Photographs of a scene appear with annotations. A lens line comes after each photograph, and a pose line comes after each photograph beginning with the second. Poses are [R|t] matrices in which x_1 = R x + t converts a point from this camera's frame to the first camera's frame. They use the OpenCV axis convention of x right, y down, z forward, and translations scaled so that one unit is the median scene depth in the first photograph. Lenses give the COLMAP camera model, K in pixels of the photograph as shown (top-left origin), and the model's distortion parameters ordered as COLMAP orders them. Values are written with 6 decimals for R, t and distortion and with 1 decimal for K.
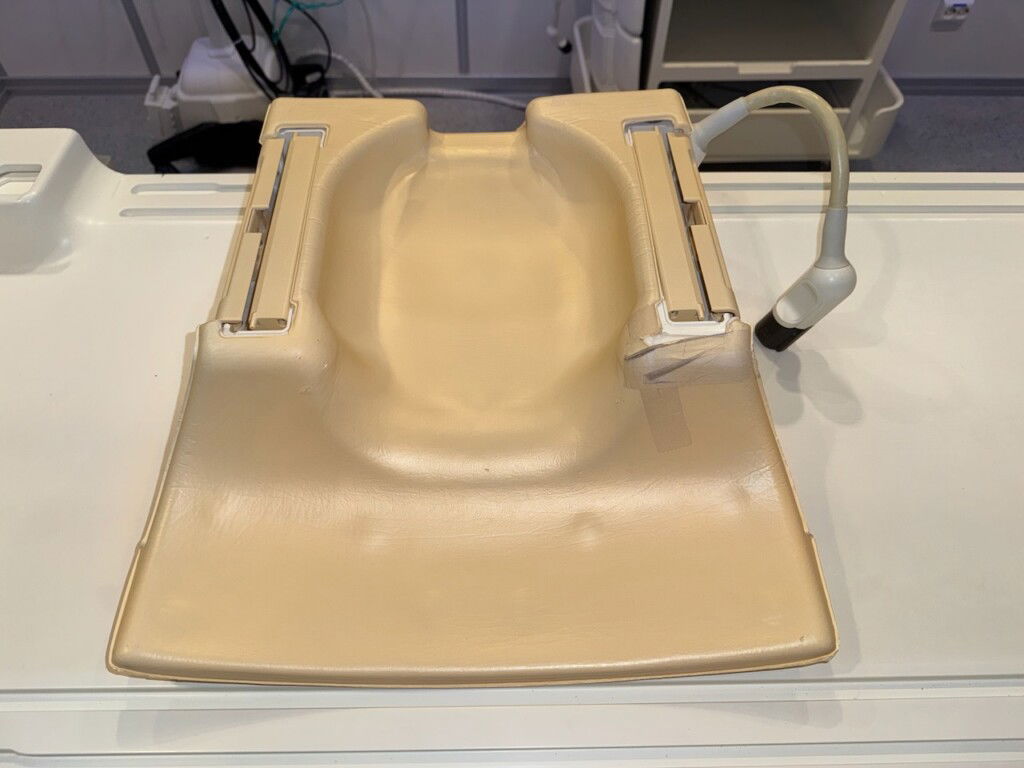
lens RADIAL K [[721.7, 0, 520.1], [0, 721.7, 402.7], [0, 0, 1]] dist [0.023954, -0.028531]
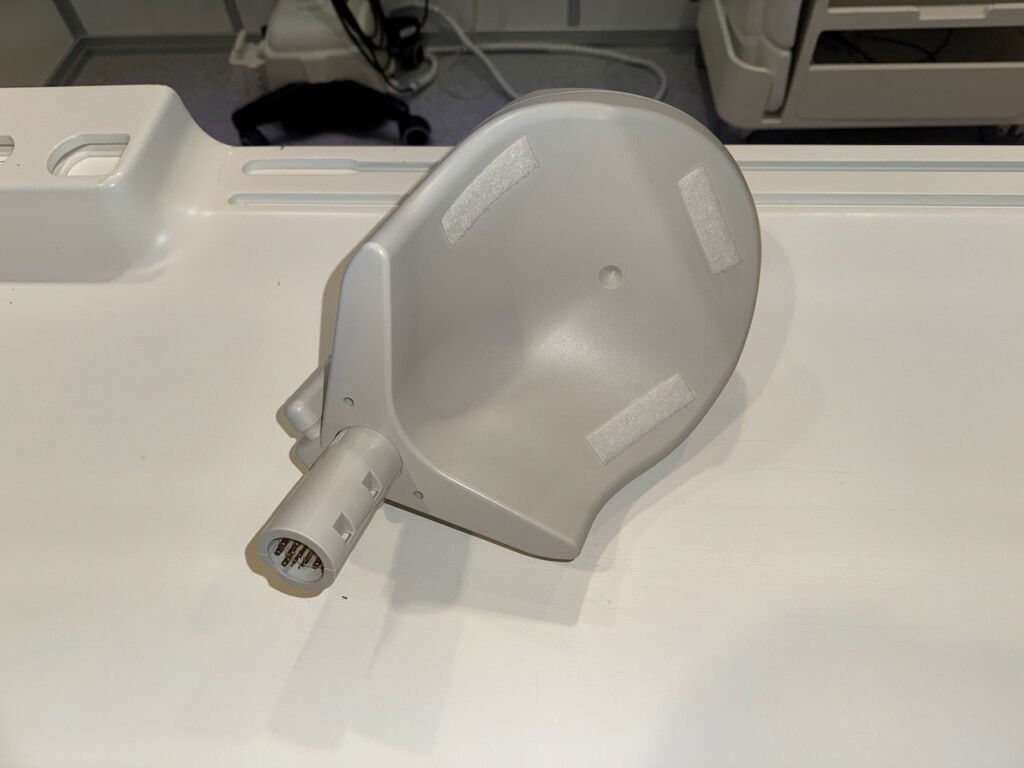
lens RADIAL K [[721.7, 0, 514.9], [0, 721.7, 391.4], [0, 0, 1]] dist [0.023954, -0.028531]
pose [[0.996324, 0.029441, -0.080451, -0.069202], [-0.026834, 0.999085, 0.033308, -0.034791], [0.081358, -0.031026, 0.996202, 0.098269]]
